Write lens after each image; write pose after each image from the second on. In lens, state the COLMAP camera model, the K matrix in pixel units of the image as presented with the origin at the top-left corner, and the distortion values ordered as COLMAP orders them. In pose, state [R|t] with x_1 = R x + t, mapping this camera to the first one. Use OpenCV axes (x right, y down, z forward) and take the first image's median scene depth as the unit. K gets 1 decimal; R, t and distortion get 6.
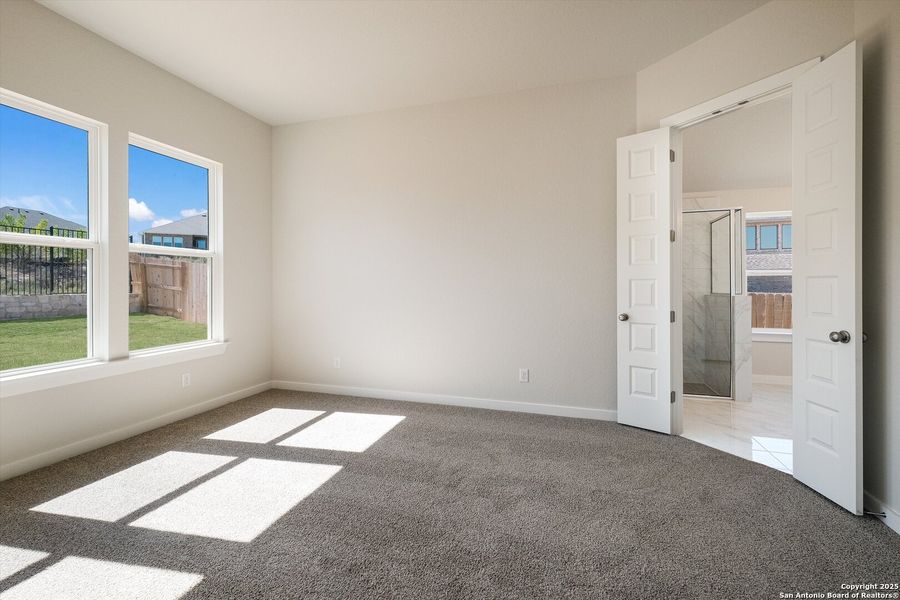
lens RADIAL K [[411.8, 0, 464.0], [0, 411.8, 286.3], [0, 0, 1]] dist [-0.000566, -0.000124]
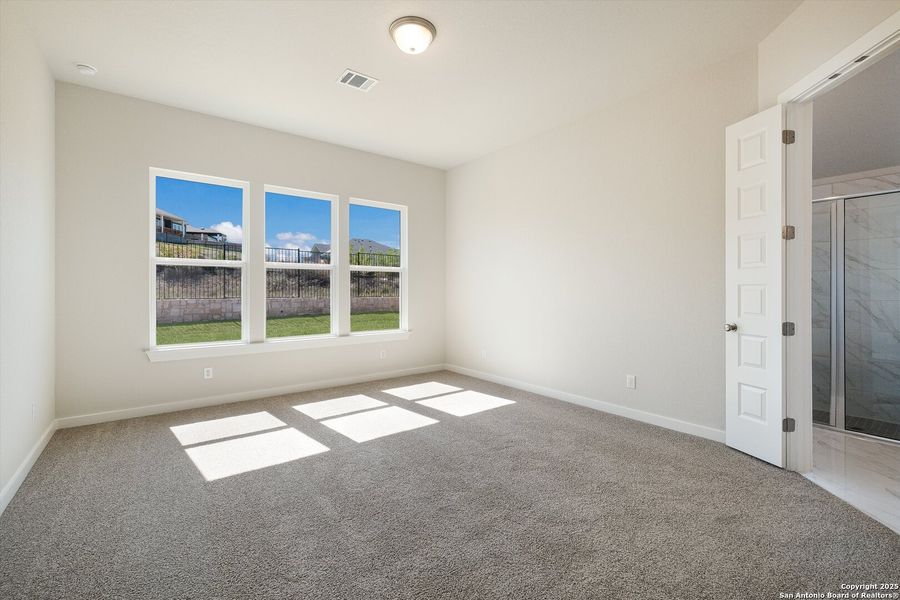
lens RADIAL K [[414.2, 0, 445.1], [0, 414.2, 293.6], [0, 0, 1]] dist [-0.001308, -0.000042]
pose [[0.804891, 0.003433, -0.593412, 0.438987], [-0.003201, 0.999994, 0.001444, 0.002613], [0.593414, 0.000738, 0.804897, -0.091232]]
